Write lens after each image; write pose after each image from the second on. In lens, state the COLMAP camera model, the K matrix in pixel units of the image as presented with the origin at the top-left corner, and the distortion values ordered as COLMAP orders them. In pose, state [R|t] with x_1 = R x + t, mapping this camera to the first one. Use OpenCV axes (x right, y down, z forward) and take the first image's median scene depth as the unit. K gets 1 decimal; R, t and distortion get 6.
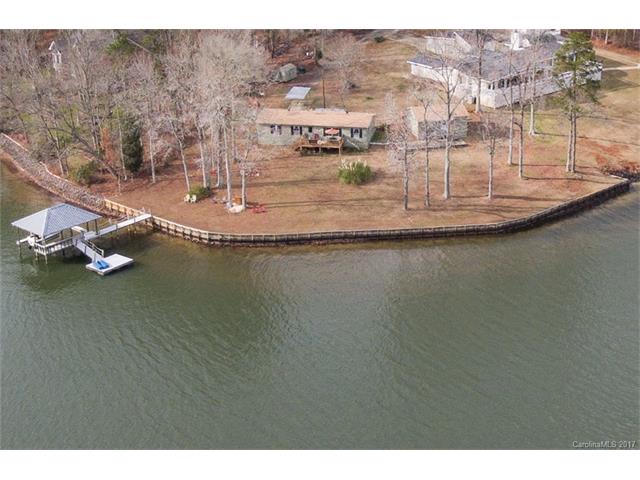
lens RADIAL K [[1230.9, 0, 358.5], [0, 1230.9, 239.1], [0, 0, 1]] dist [0.020528, -0.143460]
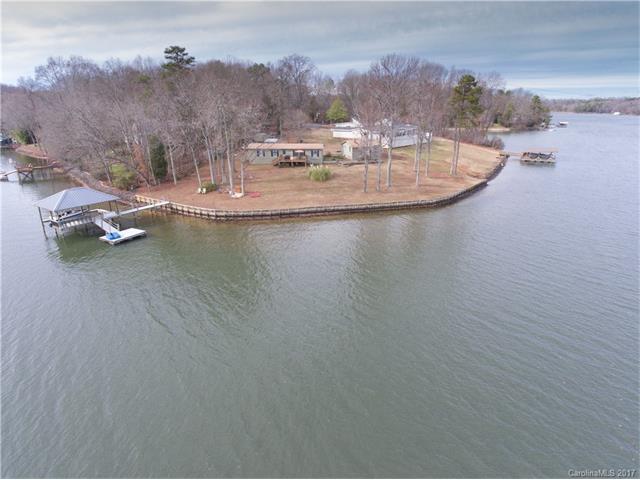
lens RADIAL K [[375.5, 0, 322.3], [0, 375.5, 237.5], [0, 0, 1]] dist [0.000241, 0.000479]
pose [[0.989603, -0.037903, 0.138739, -0.065846], [0.043817, 0.998246, -0.039821, 0.039371], [-0.136986, 0.045486, 0.989528, 0.586113]]
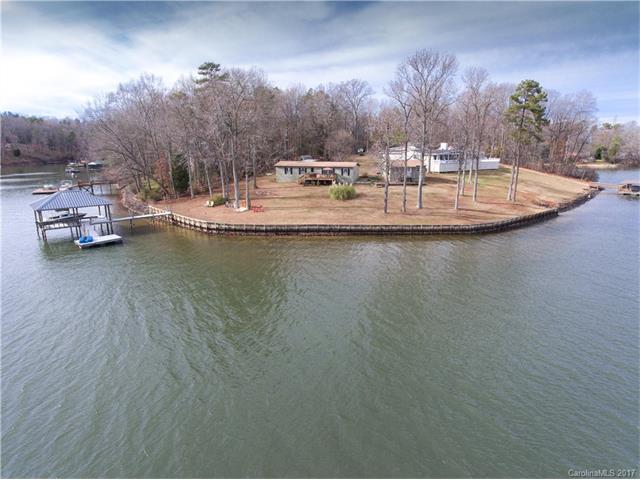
lens RADIAL K [[375.5, 0, 322.3], [0, 375.5, 237.5], [0, 0, 1]] dist [0.000241, 0.000479]
pose [[0.996555, 0.033321, -0.075941, 0.007342], [-0.043473, 0.989724, -0.136220, 0.047737], [0.070622, 0.139052, 0.987764, 0.640965]]
